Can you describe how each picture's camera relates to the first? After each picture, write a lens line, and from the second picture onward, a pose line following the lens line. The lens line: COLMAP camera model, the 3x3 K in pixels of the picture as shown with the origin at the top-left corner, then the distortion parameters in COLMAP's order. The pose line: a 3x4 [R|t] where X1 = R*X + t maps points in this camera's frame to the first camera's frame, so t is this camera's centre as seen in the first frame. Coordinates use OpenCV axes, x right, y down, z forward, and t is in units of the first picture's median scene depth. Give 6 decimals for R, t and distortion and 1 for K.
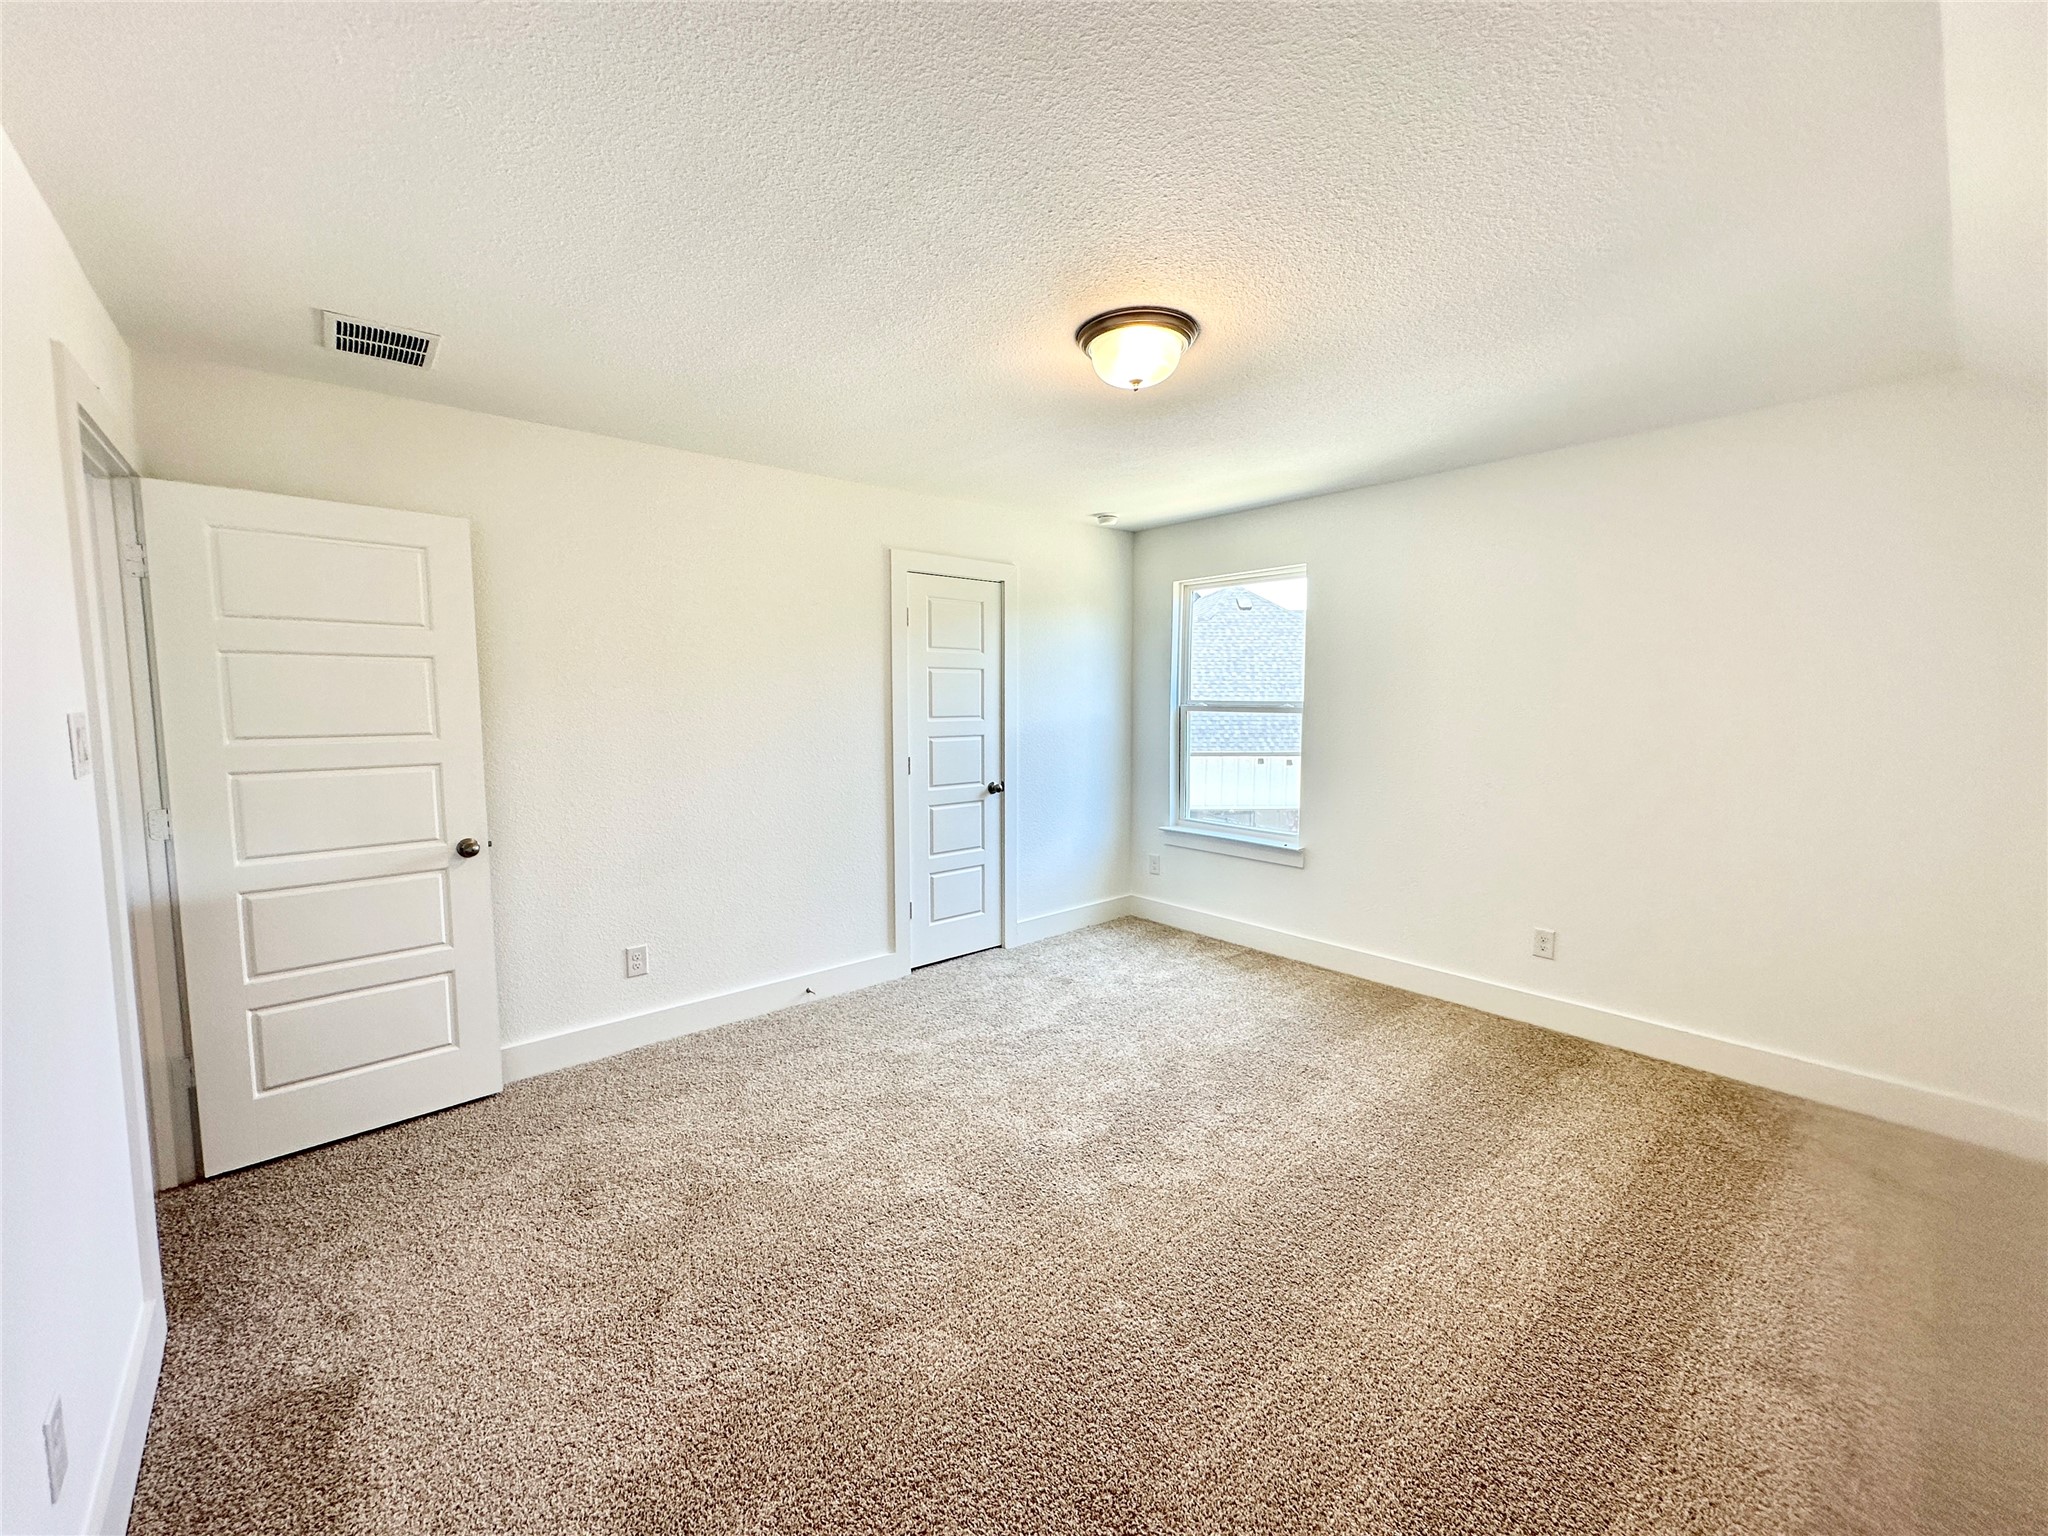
lens RADIAL K [[816.7, 0, 1031.7], [0, 816.7, 771.1], [0, 0, 1]] dist [-0.001487, 0.000253]
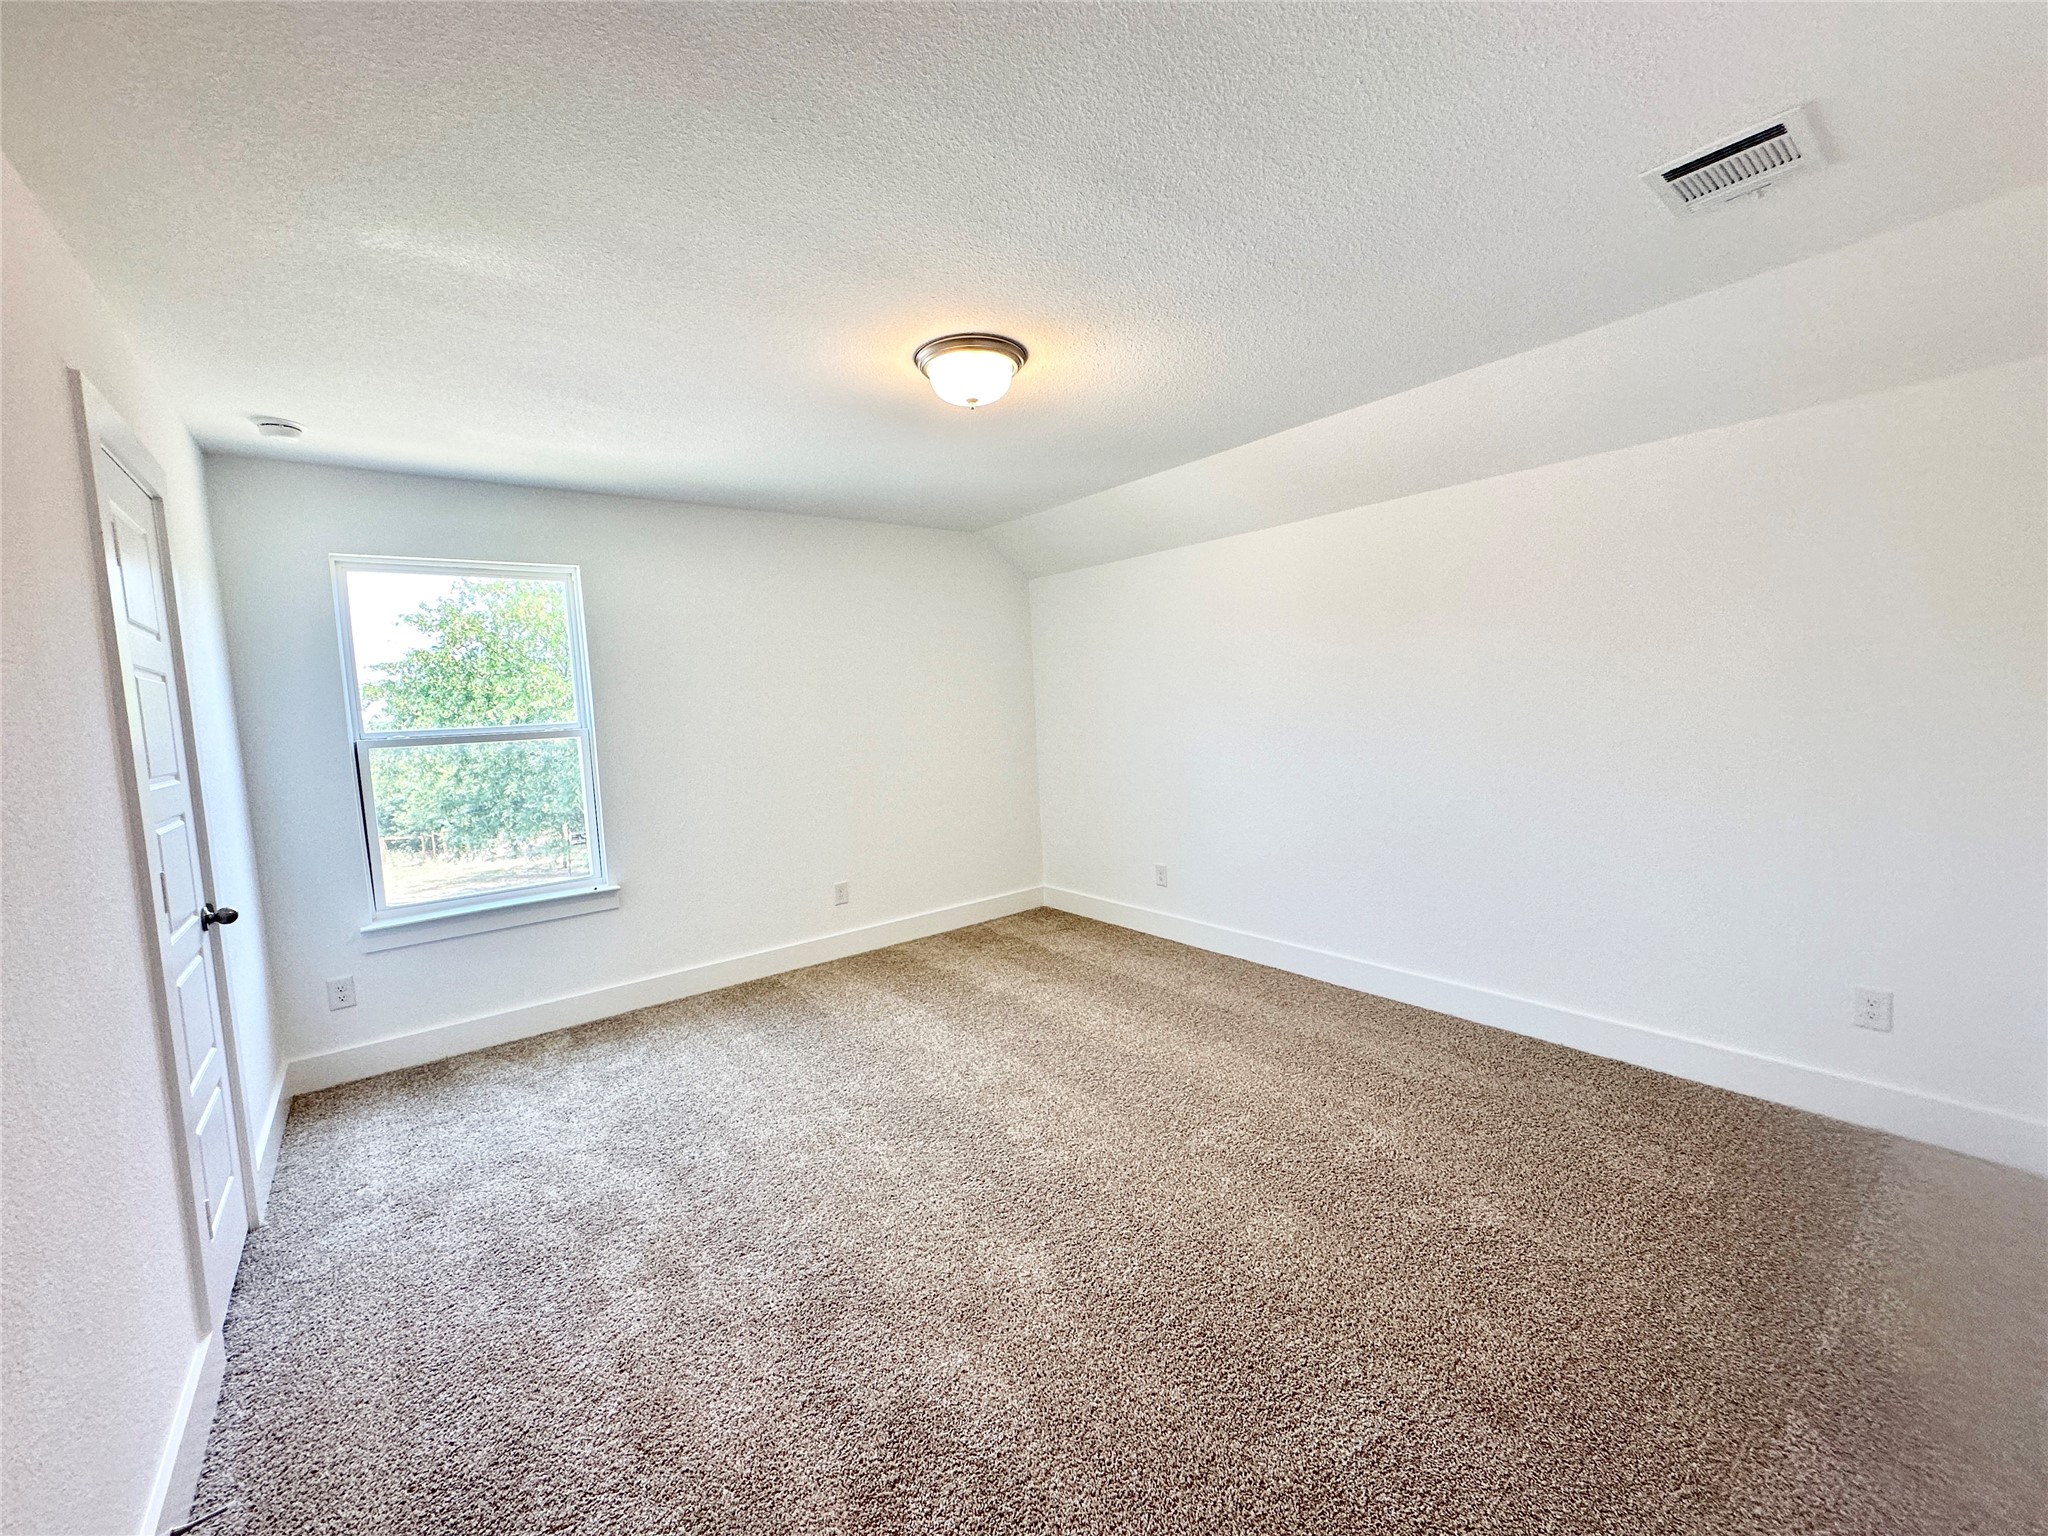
lens RADIAL K [[816.7, 0, 1025.8], [0, 816.7, 760.7], [0, 0, 1]] dist [-0.001487, 0.000253]
pose [[0.038904, -0.076924, 0.996278, -0.522998], [0.139338, 0.987709, 0.070821, -0.040695], [-0.989480, 0.136064, 0.049144, 0.492836]]
